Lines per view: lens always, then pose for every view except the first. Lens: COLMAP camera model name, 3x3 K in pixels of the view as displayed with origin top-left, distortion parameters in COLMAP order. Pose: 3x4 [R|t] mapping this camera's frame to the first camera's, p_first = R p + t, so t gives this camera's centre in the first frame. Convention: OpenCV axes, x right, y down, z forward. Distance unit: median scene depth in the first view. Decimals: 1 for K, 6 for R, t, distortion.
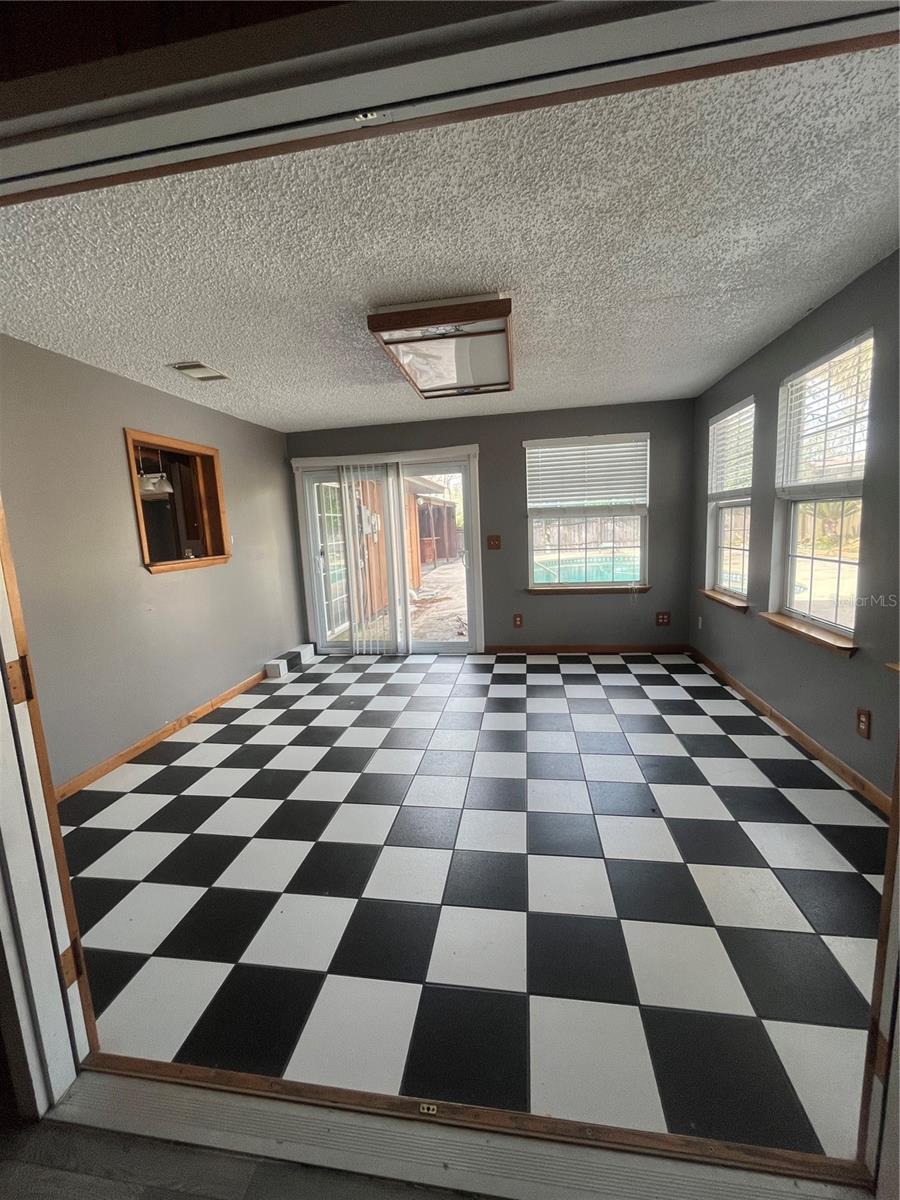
lens RADIAL K [[482.4, 0, 450.0], [0, 482.4, 600.0], [0, 0, 1]] dist [0.000407, 0.000047]
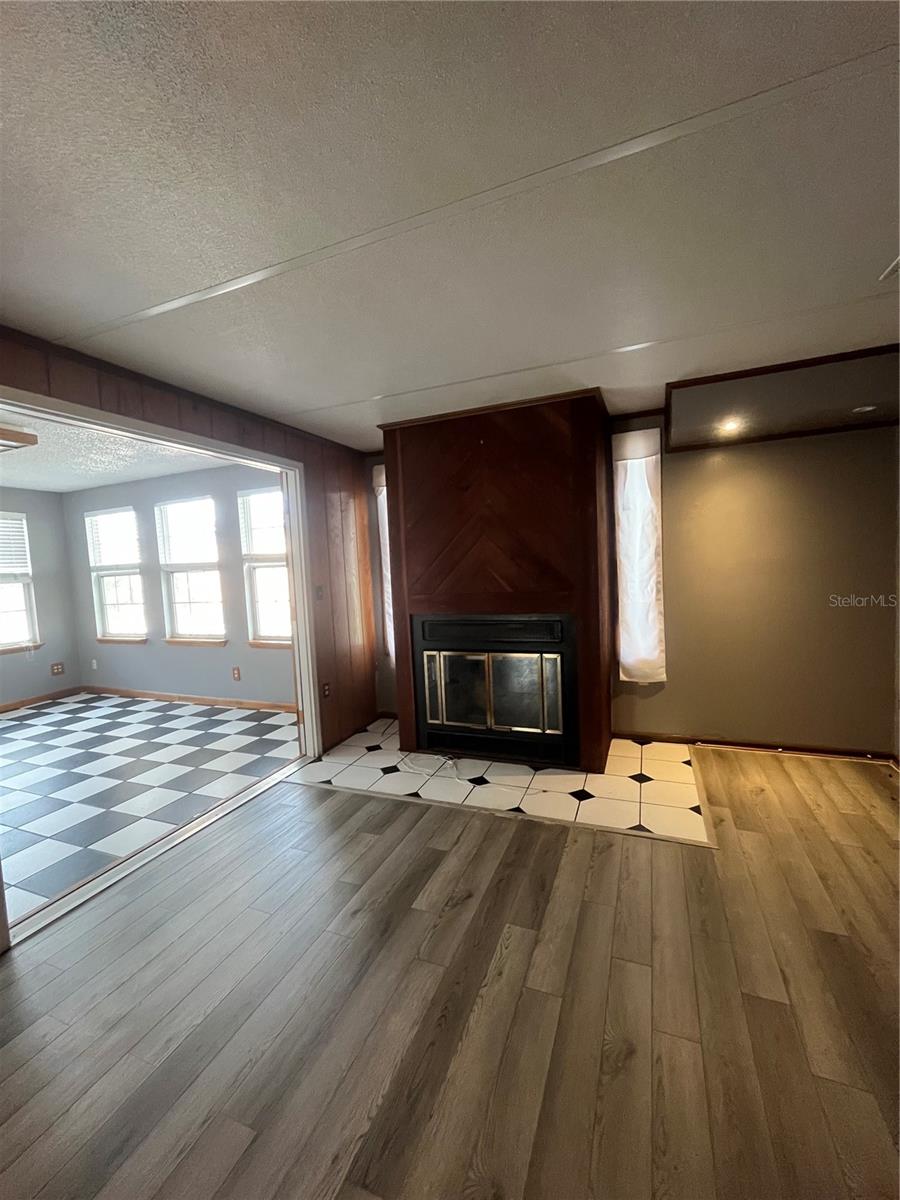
lens RADIAL K [[482.4, 0, 450.0], [0, 482.4, 600.0], [0, 0, 1]] dist [0.000407, 0.000047]
pose [[0.232725, -0.034325, 0.971937, -0.538535], [0.185670, 0.982564, -0.009758, 0.070950], [-0.954655, 0.182731, 0.235041, -0.252481]]
